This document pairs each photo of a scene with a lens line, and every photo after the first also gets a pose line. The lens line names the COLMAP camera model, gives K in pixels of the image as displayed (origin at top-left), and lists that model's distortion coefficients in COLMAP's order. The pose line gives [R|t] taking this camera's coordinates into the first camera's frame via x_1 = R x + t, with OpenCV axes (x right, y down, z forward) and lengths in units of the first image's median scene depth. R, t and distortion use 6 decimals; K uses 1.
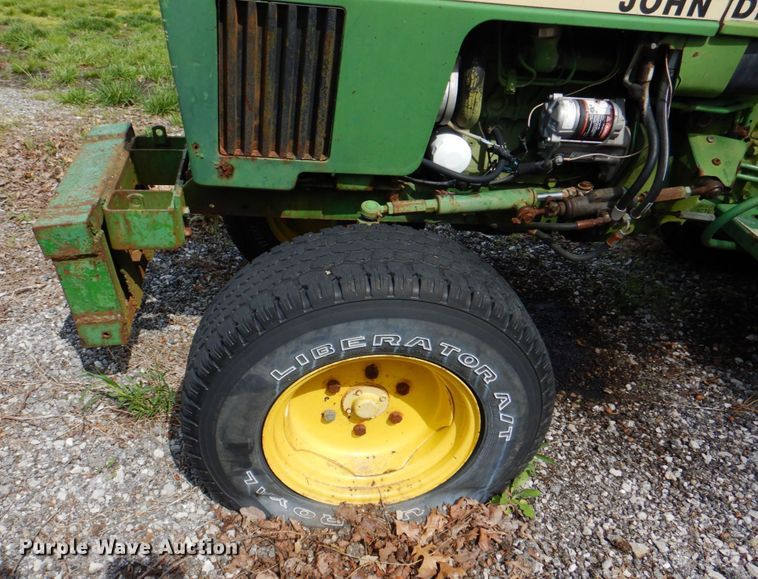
lens RADIAL K [[729.4, 0, 378.1], [0, 729.4, 302.6], [0, 0, 1]] dist [0.011510, 0.012044]
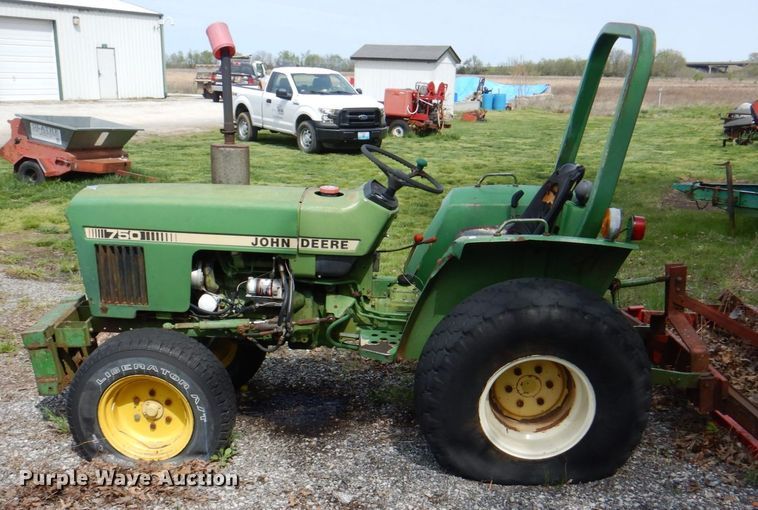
lens RADIAL K [[761.3, 0, 379.0], [0, 761.3, 255.0], [0, 0, 1]] dist [0.001766, 0.006662]
pose [[0.997586, -0.014037, -0.068007, 0.833228], [-0.008047, 0.949391, -0.313992, 0.409854], [0.068972, 0.313782, 0.946987, -1.301982]]
